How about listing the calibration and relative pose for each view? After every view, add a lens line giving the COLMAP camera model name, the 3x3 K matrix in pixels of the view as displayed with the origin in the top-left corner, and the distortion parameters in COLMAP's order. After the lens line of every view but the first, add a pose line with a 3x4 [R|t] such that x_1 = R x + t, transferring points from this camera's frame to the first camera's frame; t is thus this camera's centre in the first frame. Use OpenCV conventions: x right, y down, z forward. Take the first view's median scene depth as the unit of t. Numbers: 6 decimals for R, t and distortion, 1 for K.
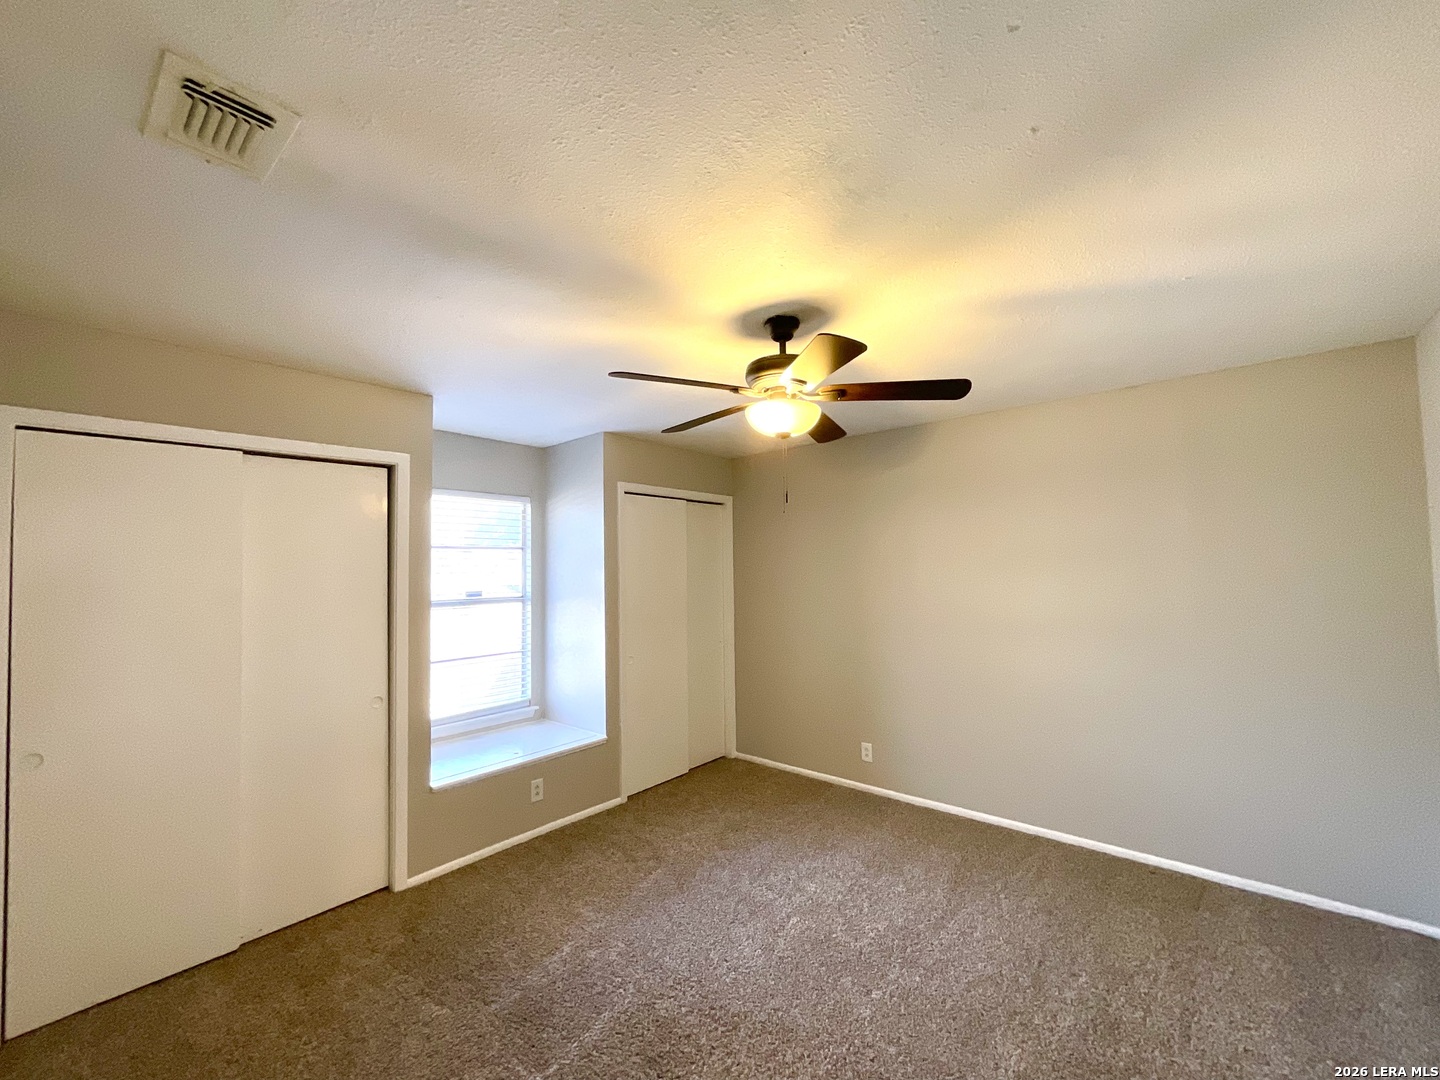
lens RADIAL K [[580.6, 0, 726.5], [0, 580.6, 538.9], [0, 0, 1]] dist [-0.028886, 0.018600]
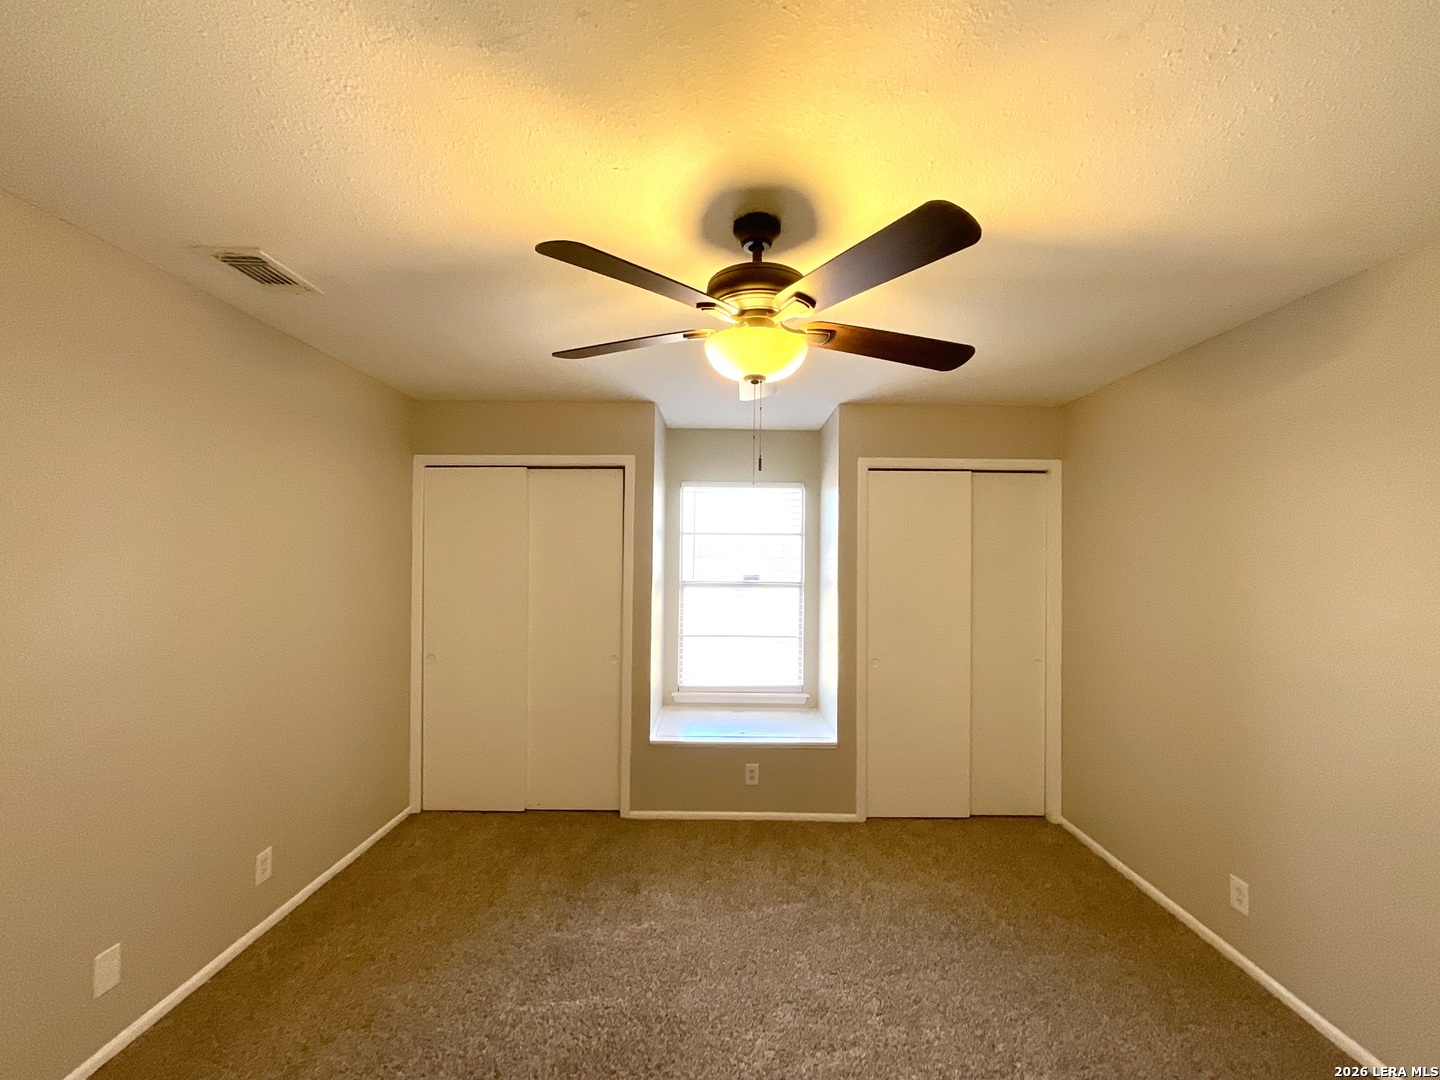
lens RADIAL K [[581.5, 0, 721.0], [0, 581.5, 547.2], [0, 0, 1]] dist [-0.002382, 0.000222]
pose [[0.646351, 0.009804, -0.762977, 0.386545], [0.018006, 0.999443, 0.028096, 0.009105], [0.762828, -0.031898, 0.645814, 0.298715]]
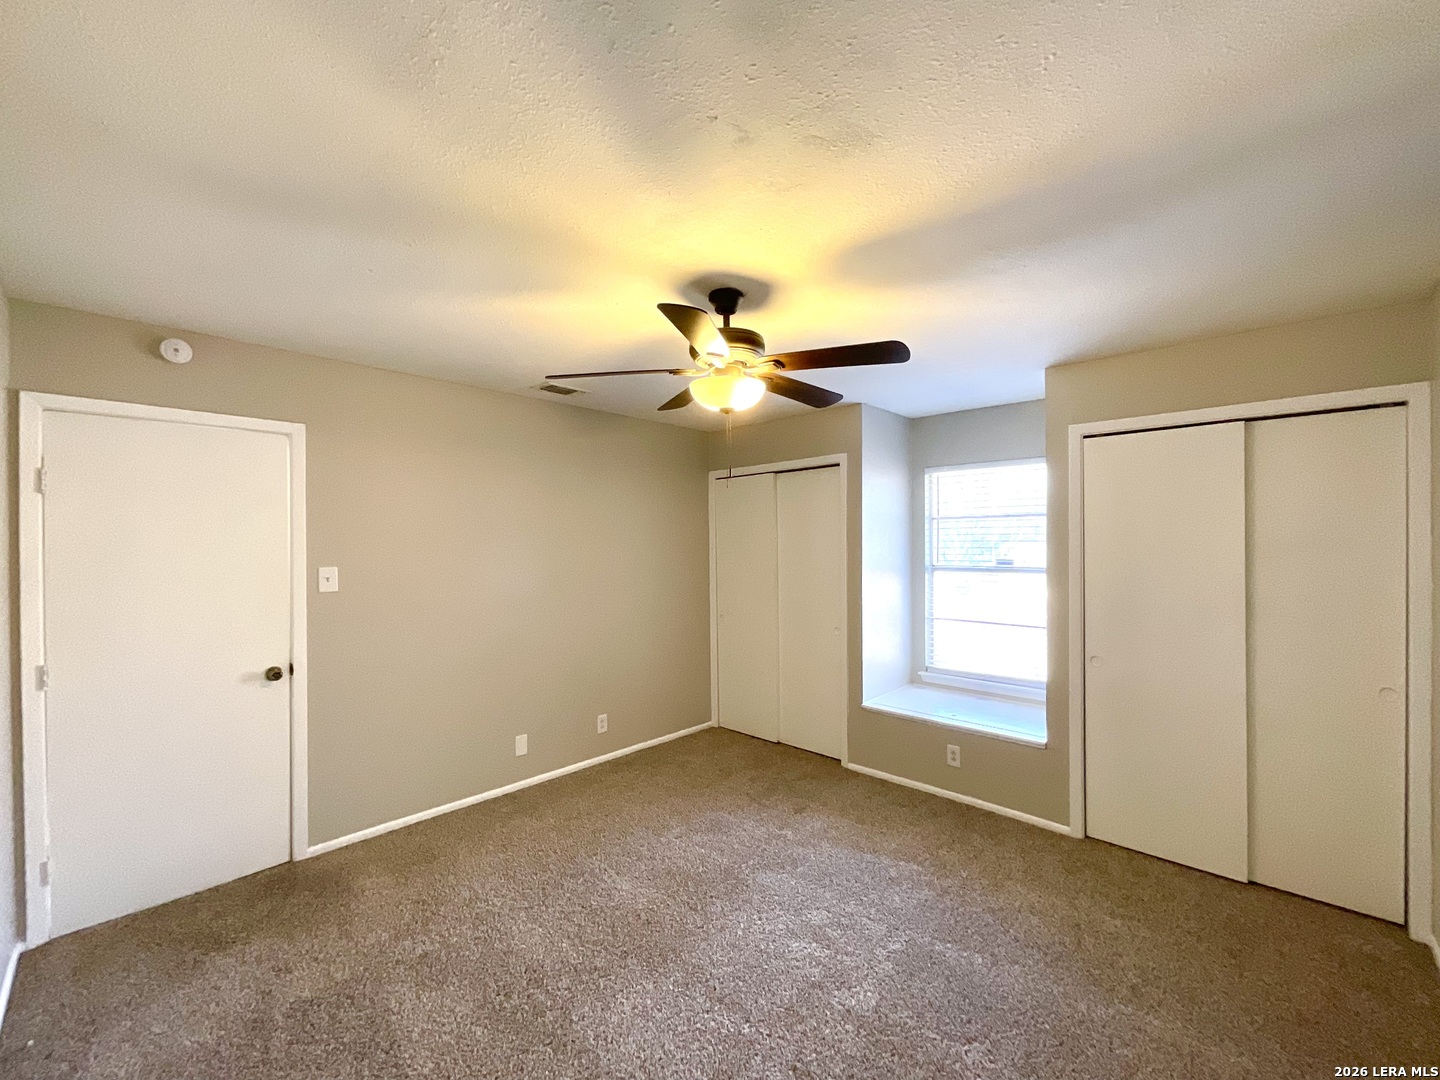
lens RADIAL K [[585.7, 0, 717.8], [0, 585.7, 539.6], [0, 0, 1]] dist [0.002094, 0.000403]
pose [[-0.054967, 0.010900, -0.998429, 0.684539], [0.055097, 0.998450, 0.007867, 0.022970], [0.996967, -0.054578, -0.055482, 0.628803]]
